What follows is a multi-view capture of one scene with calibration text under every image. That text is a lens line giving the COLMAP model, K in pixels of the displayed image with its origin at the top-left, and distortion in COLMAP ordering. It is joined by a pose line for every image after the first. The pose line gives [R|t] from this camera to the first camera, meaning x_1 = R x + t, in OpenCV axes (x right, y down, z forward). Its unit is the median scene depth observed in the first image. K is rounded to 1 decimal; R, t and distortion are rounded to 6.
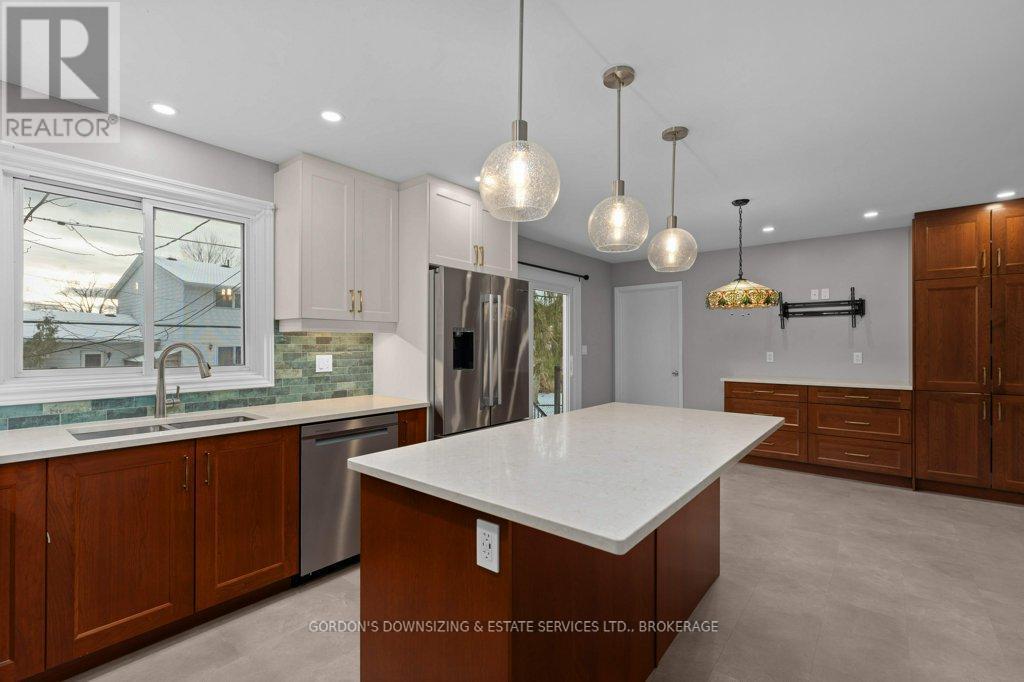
lens RADIAL K [[448.8, 0, 511.3], [0, 448.8, 342.4], [0, 0, 1]] dist [-0.002633, -0.000835]
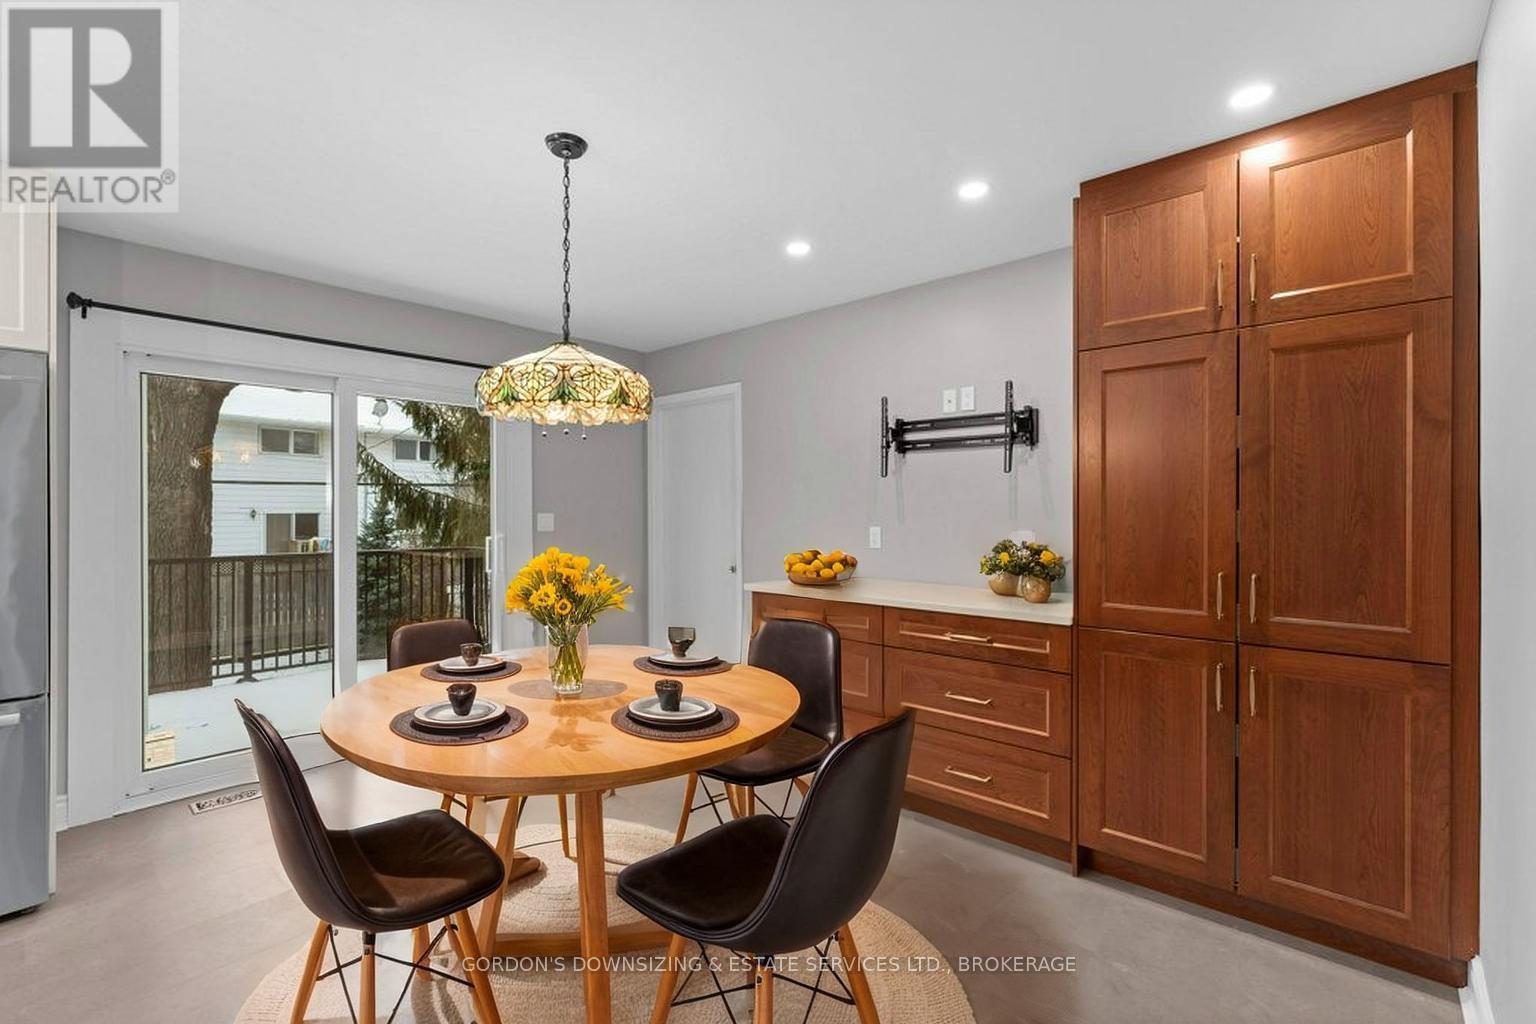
lens RADIAL K [[673.2, 0, 768.9], [0, 673.2, 510.8], [0, 0, 1]] dist [-0.002633, -0.000835]
pose [[0.999289, 0.002309, -0.037622, 0.521829], [-0.002147, 0.999988, 0.004351, 0.001678], [0.037631, -0.004267, 0.999283, 0.312577]]
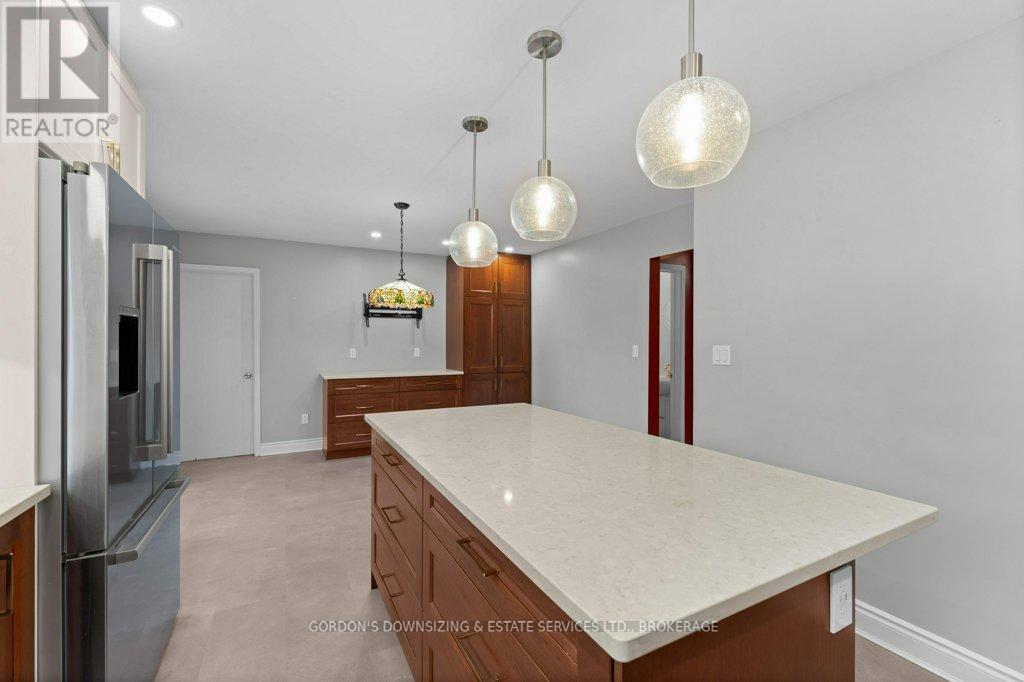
lens RADIAL K [[419.3, 0, 507.7], [0, 419.3, 337.2], [0, 0, 1]] dist [-0.000057, 0.000068]
pose [[0.389402, 0.007683, 0.921036, -0.210488], [-0.005311, 0.999967, -0.006096, -0.001699], [-0.921052, -0.002518, 0.389430, 0.288889]]
